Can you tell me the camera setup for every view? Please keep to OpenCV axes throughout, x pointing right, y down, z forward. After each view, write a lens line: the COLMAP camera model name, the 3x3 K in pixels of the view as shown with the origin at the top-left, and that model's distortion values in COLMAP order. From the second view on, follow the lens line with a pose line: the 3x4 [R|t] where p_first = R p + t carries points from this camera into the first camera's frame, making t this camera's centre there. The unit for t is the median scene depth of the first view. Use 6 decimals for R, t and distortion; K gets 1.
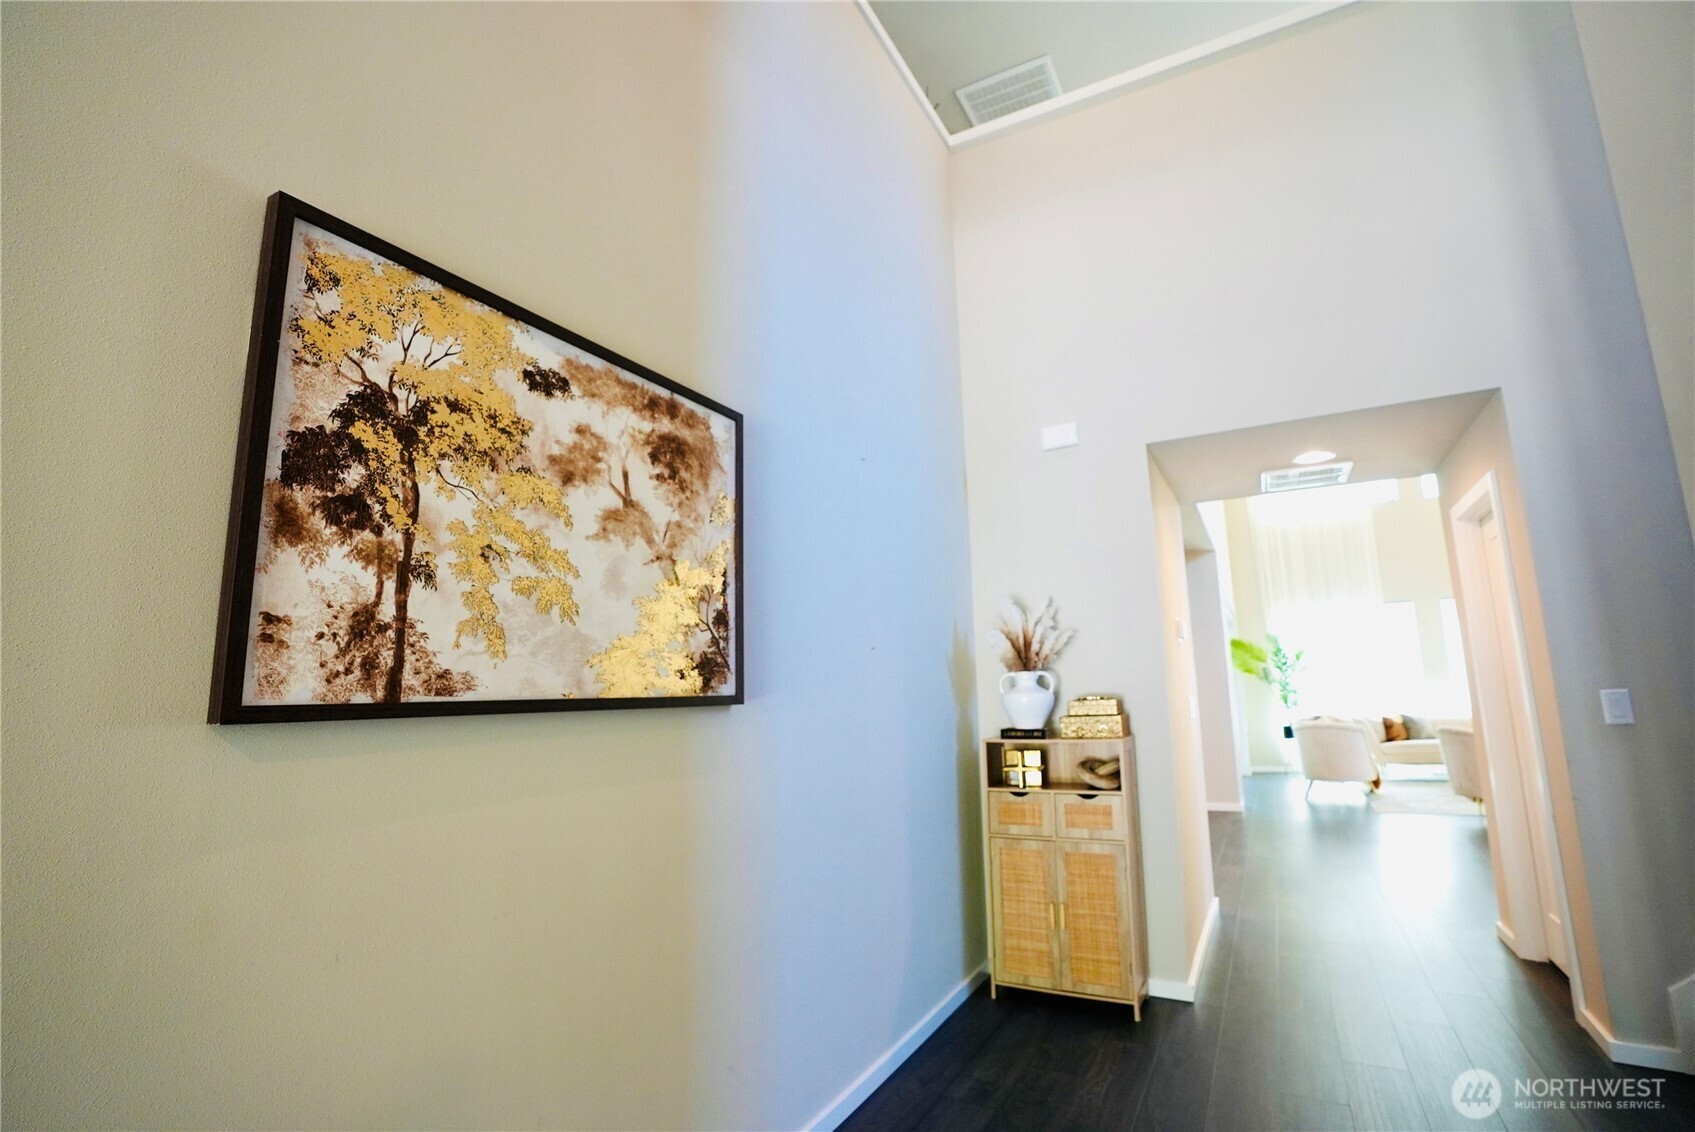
lens RADIAL K [[776.7, 0, 846.9], [0, 776.7, 557.2], [0, 0, 1]] dist [-0.077417, 0.025090]
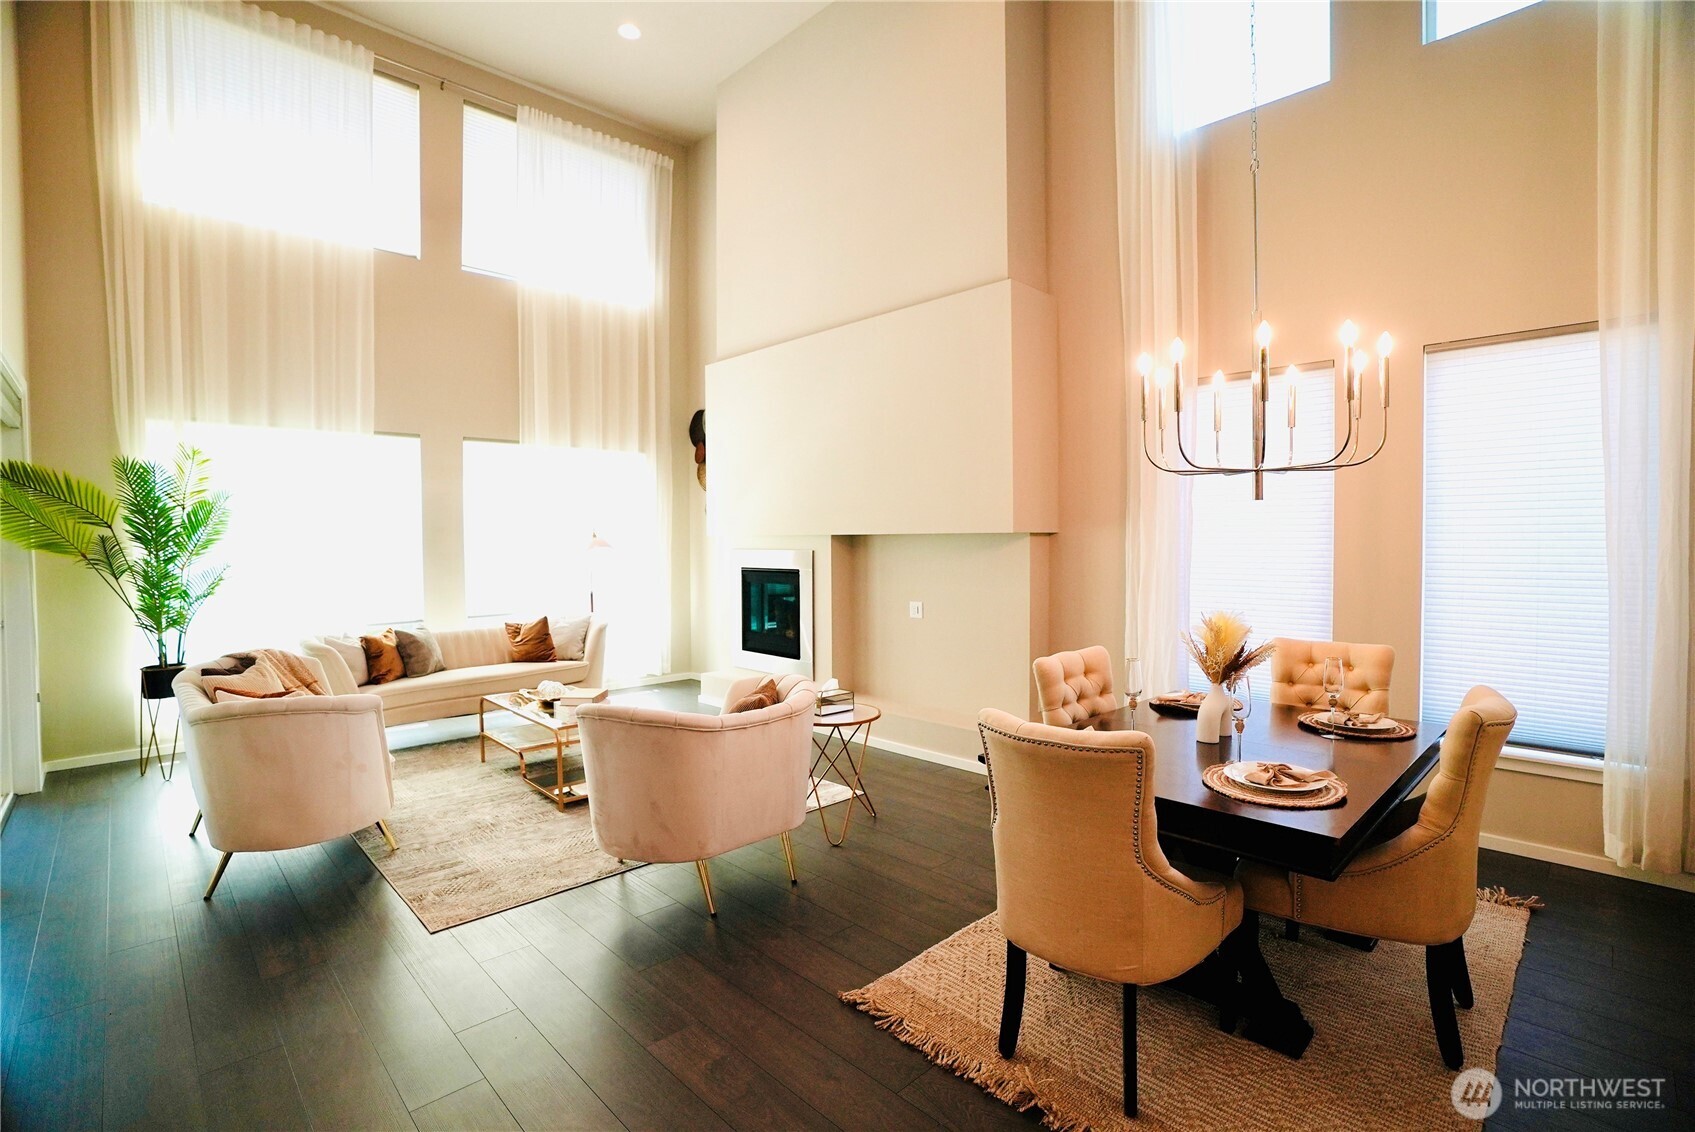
lens RADIAL K [[778.9, 0, 849.0], [0, 778.9, 562.6], [0, 0, 1]] dist [-0.068024, 0.024742]
pose [[0.282792, -0.007438, 0.959152, 0.951574], [-0.170077, 0.983736, 0.057774, 0.226670], [-0.943982, -0.179468, 0.276928, 1.732696]]
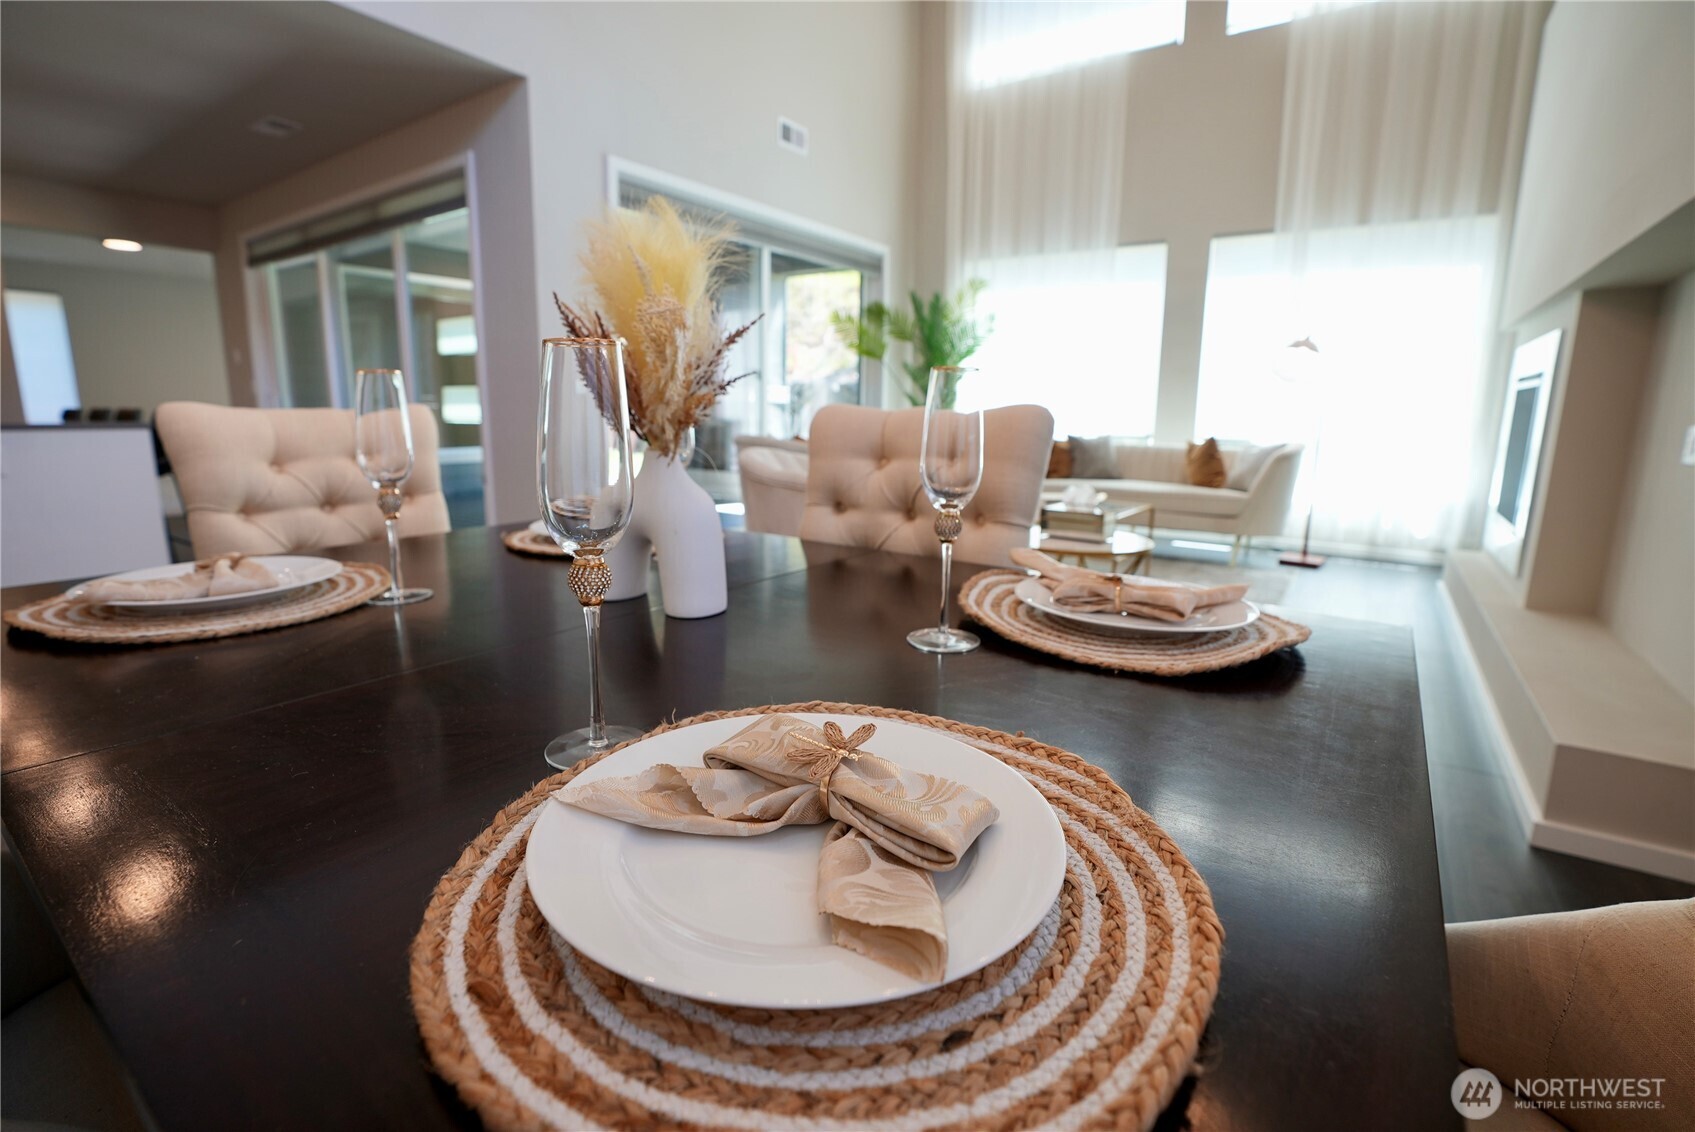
lens RADIAL K [[776.7, 0, 846.9], [0, 776.7, 557.2], [0, 0, 1]] dist [-0.077417, 0.025090]
pose [[0.994276, 0.056226, -0.090850, 2.061307], [-0.019789, 0.932527, 0.360559, 0.280807], [0.104993, -0.356697, 0.928301, 1.254581]]
